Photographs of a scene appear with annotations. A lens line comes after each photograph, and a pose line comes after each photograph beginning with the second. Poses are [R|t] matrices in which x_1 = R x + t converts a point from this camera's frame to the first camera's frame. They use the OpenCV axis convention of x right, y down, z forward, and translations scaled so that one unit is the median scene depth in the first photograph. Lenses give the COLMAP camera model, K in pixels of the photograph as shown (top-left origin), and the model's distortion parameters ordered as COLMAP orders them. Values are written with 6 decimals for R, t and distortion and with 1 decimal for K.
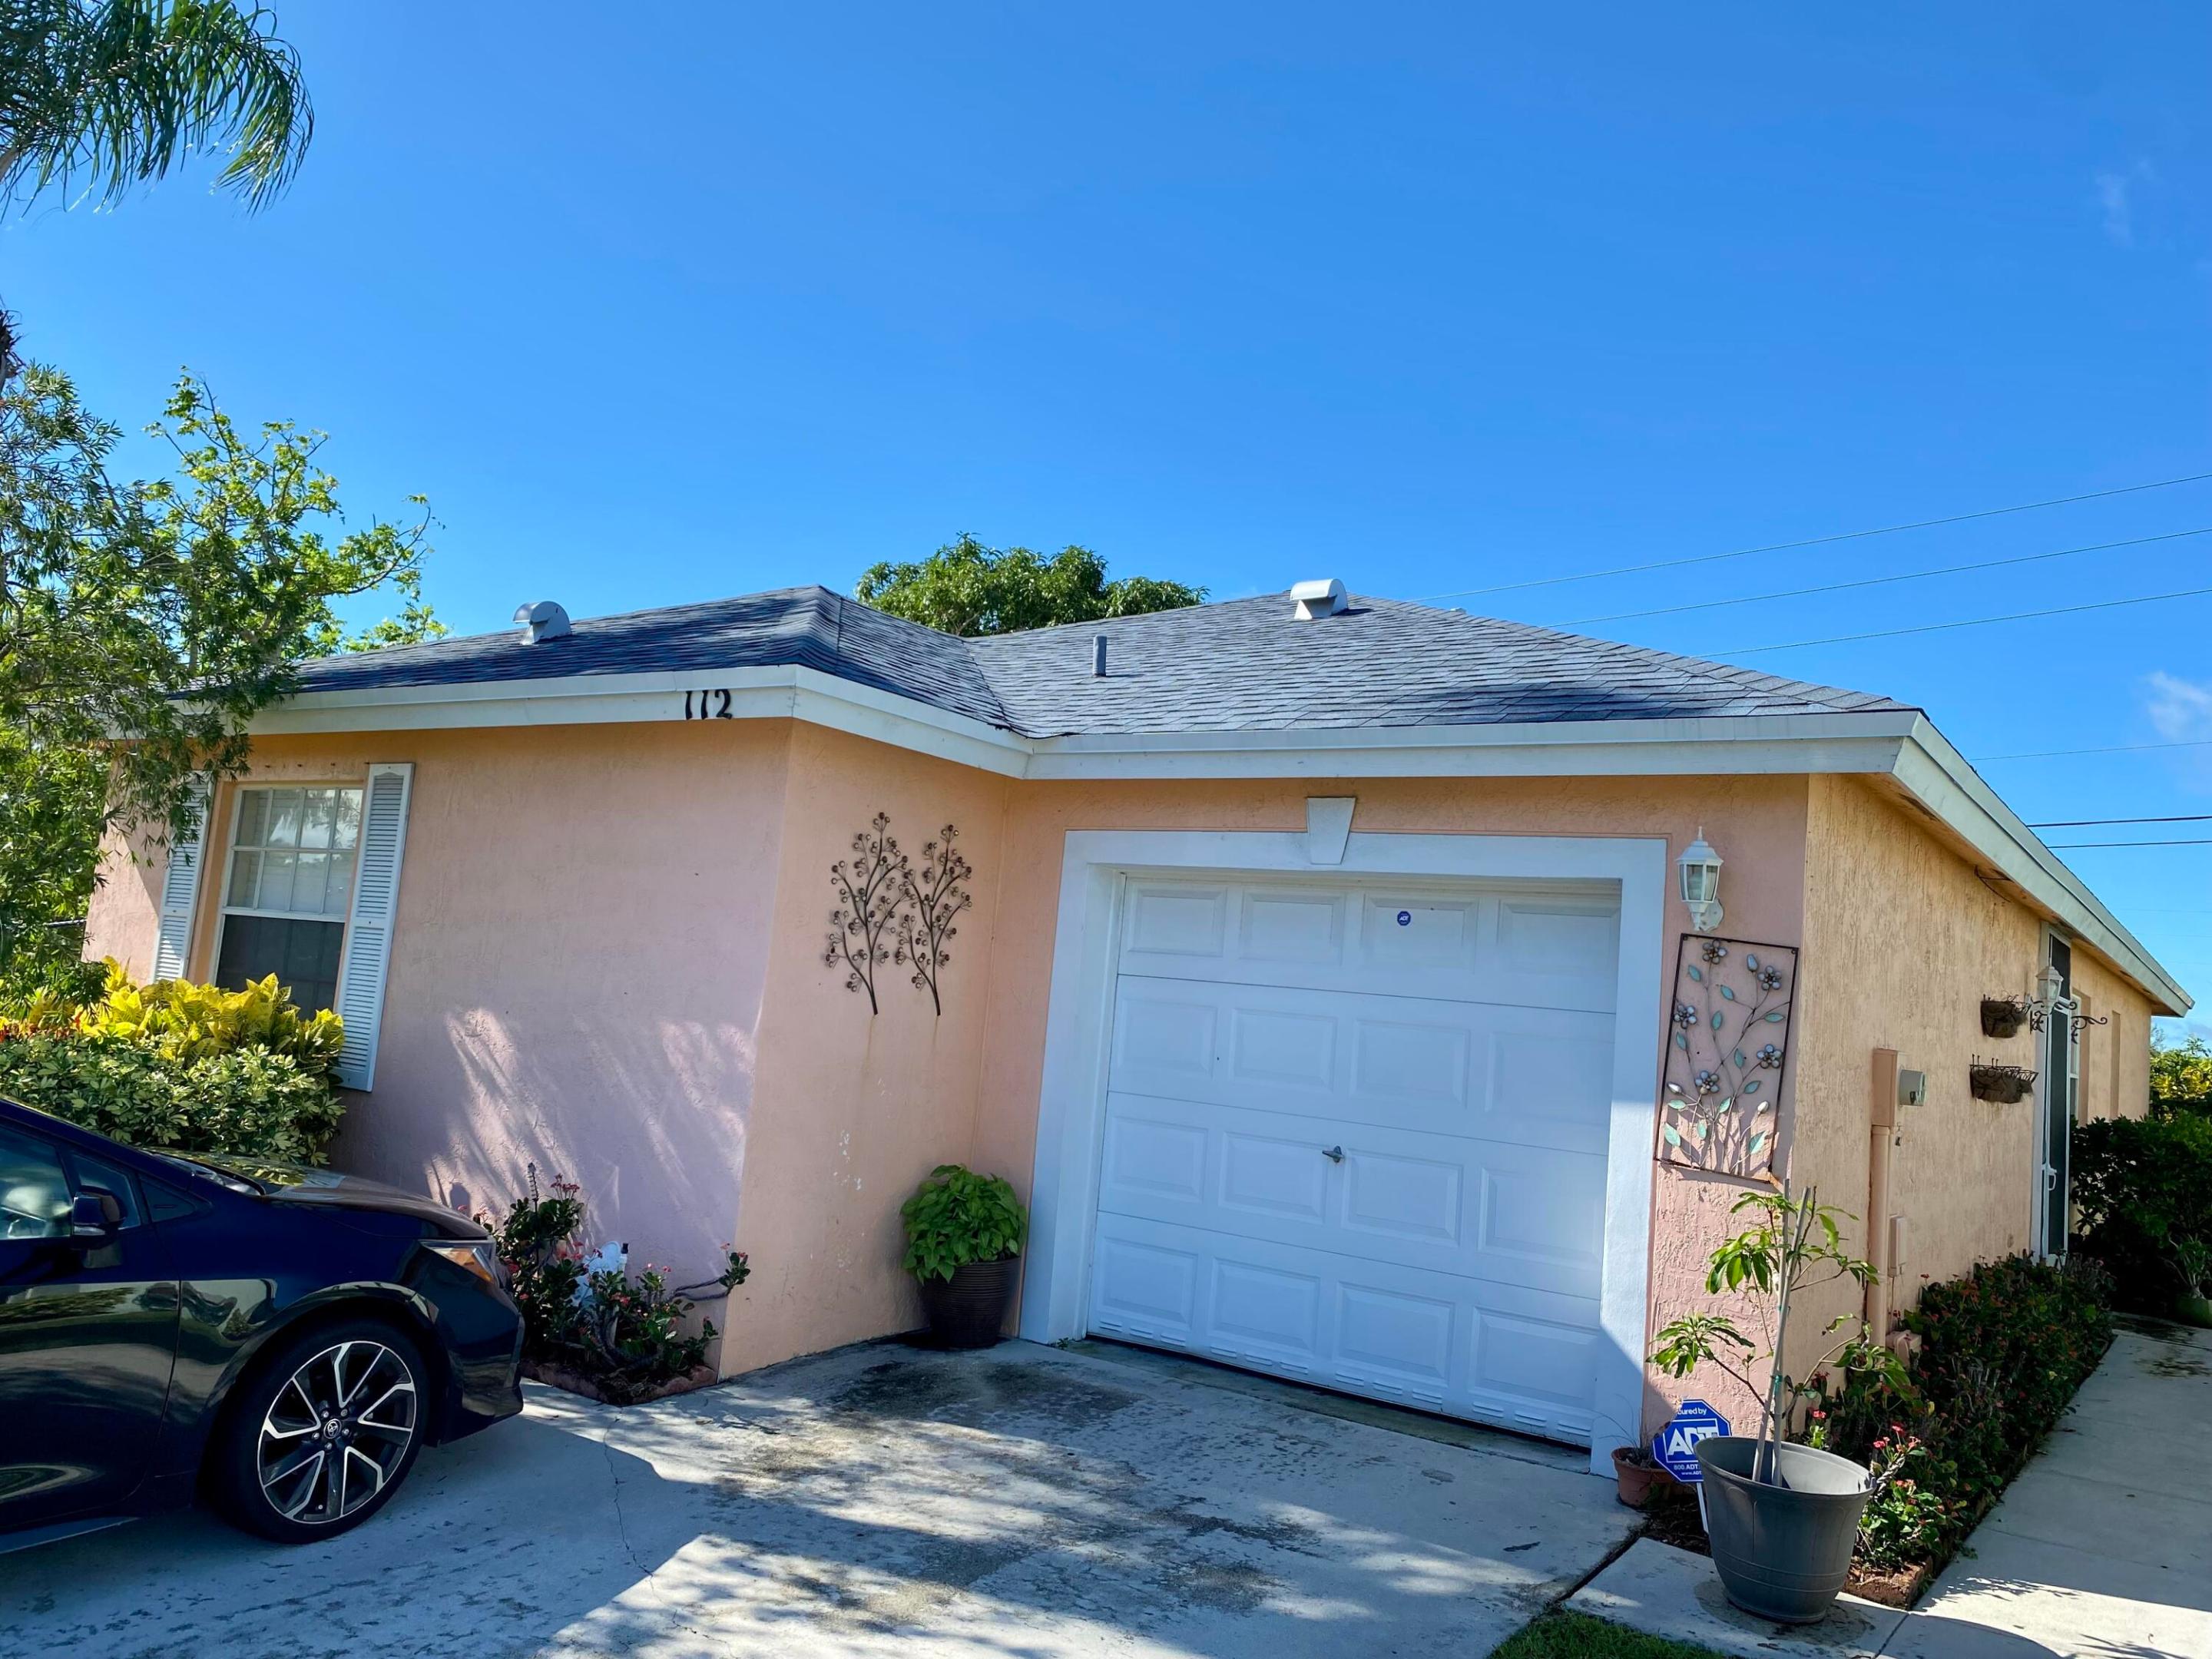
lens RADIAL K [[1685.2, 0, 1106.5], [0, 1685.2, 835.5], [0, 0, 1]] dist [0.048014, -0.056388]
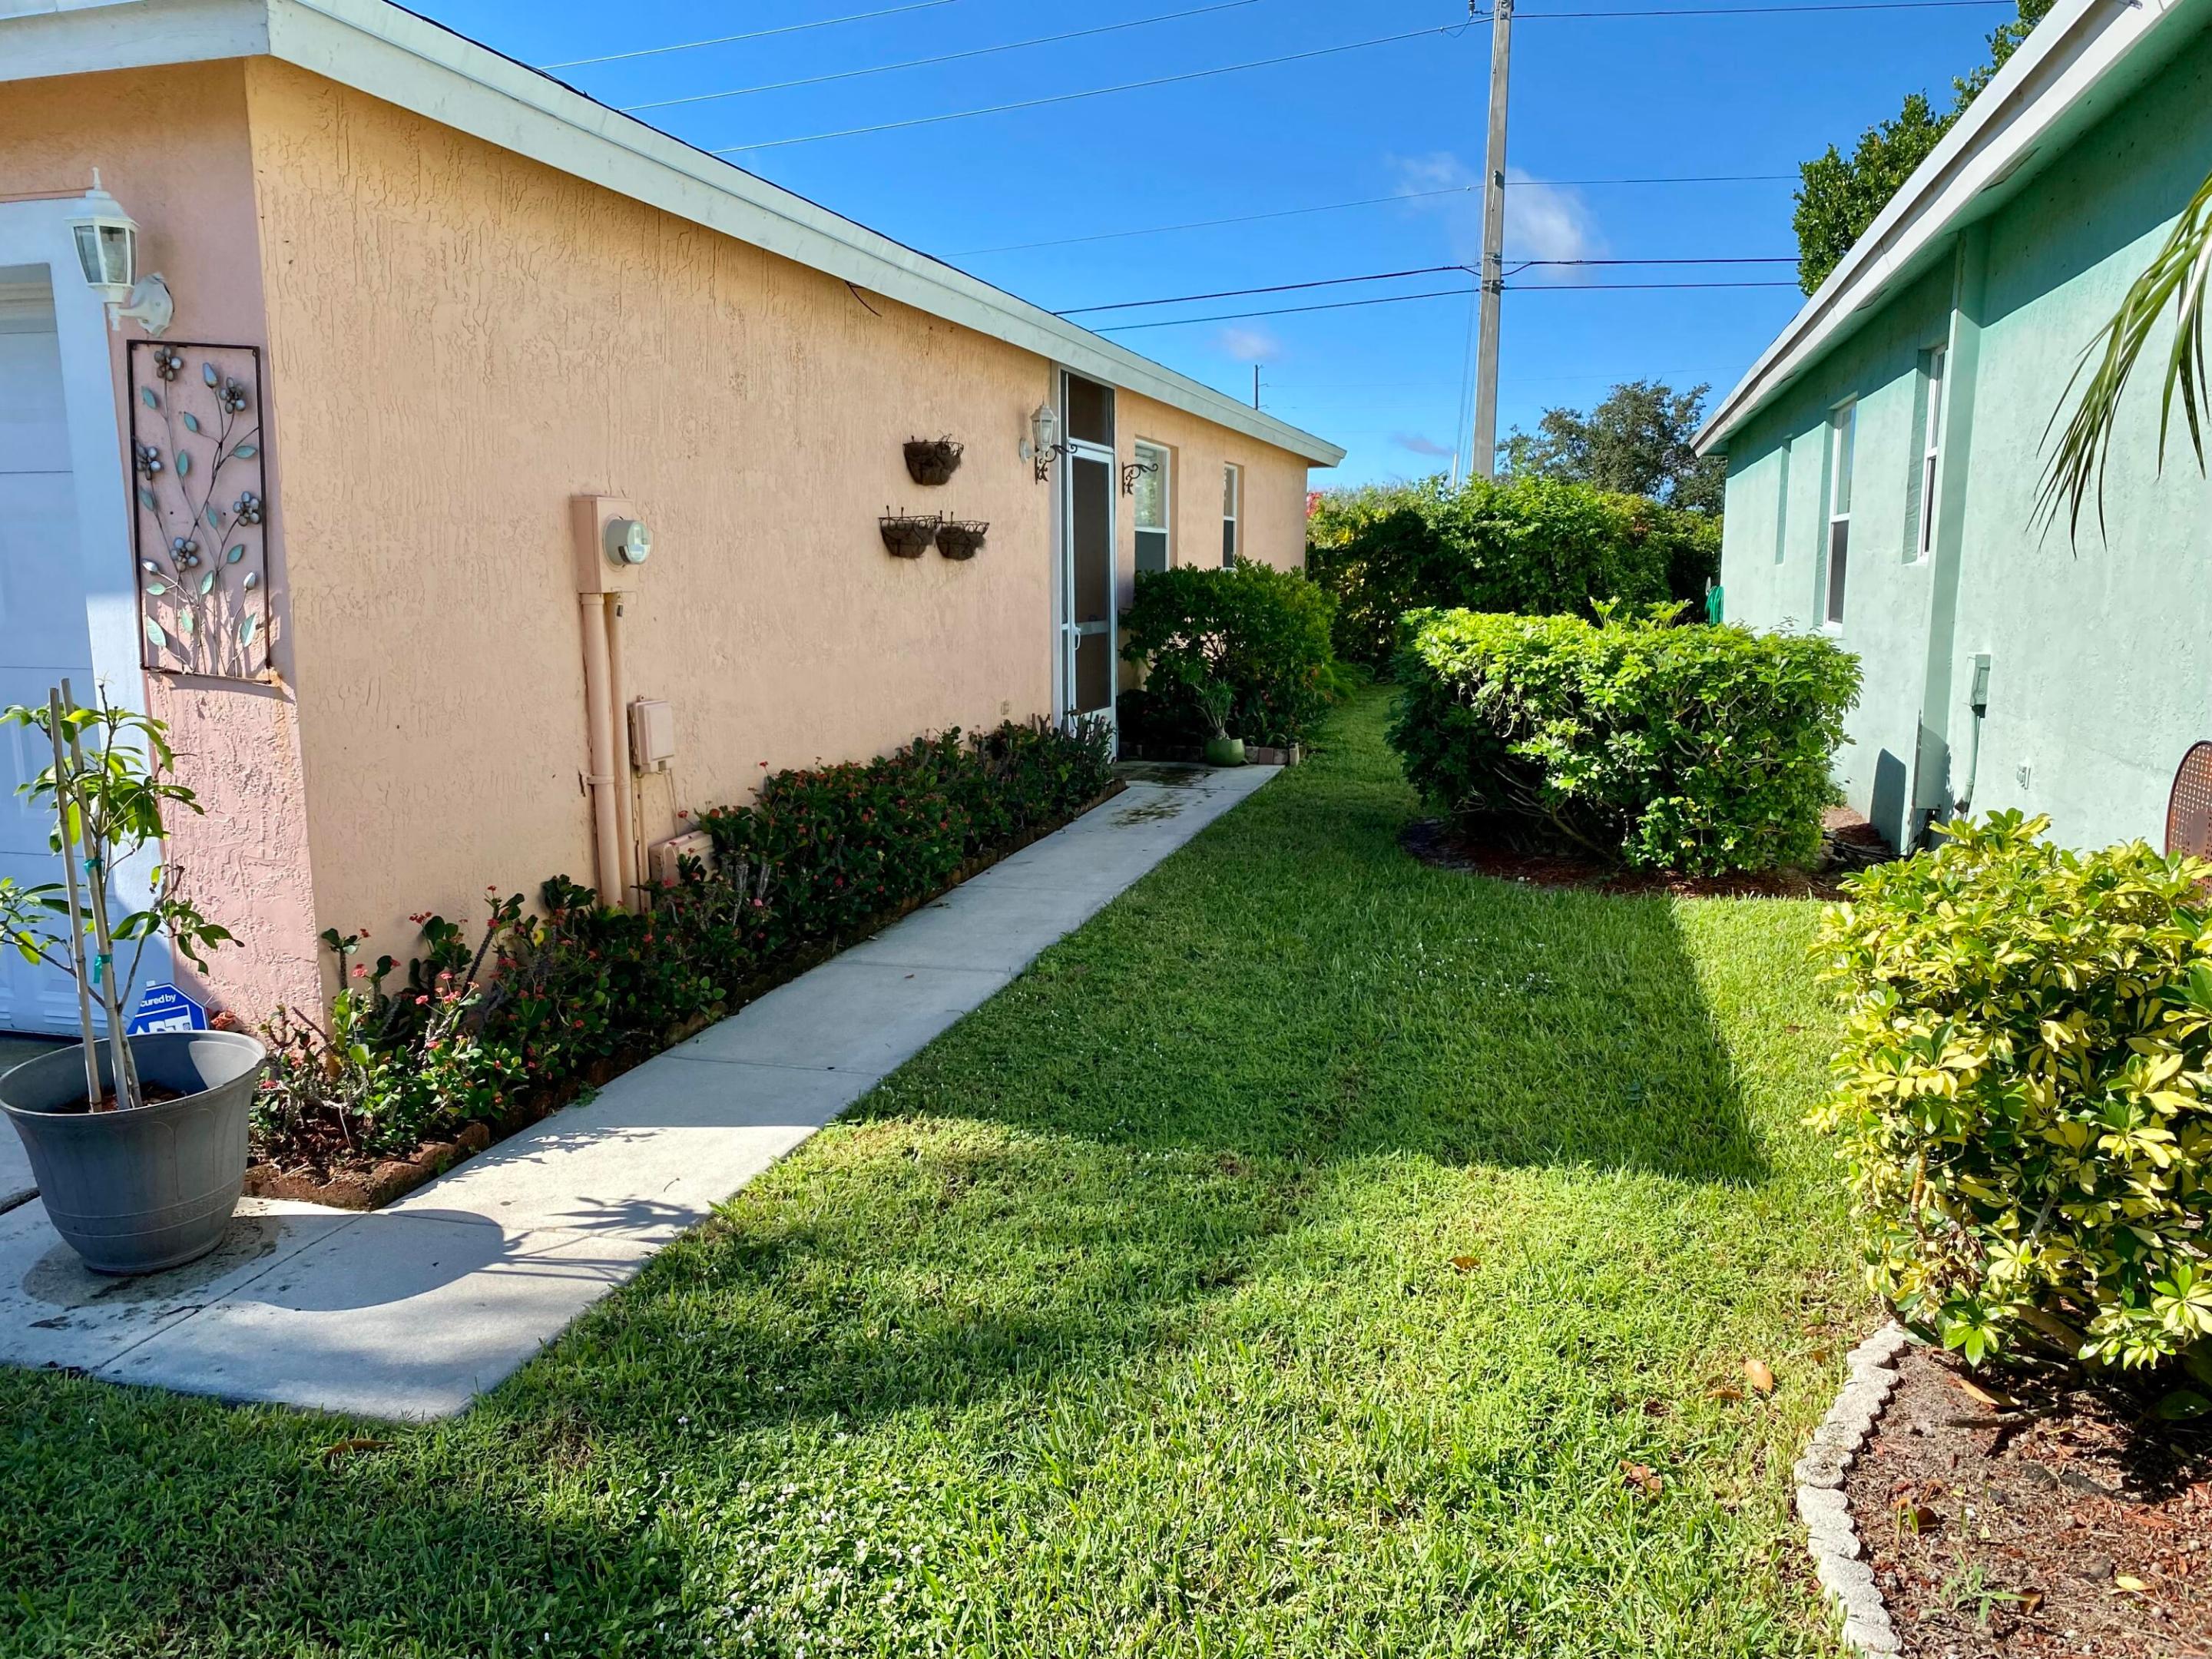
lens RADIAL K [[1685.2, 0, 1109.1], [0, 1685.2, 831.9], [0, 0, 1]] dist [0.048014, -0.056388]
pose [[0.939610, -0.138776, 0.312850, 0.479414], [0.048663, 0.958987, 0.279242, 0.077589], [-0.338771, -0.247154, 0.907827, 0.194329]]
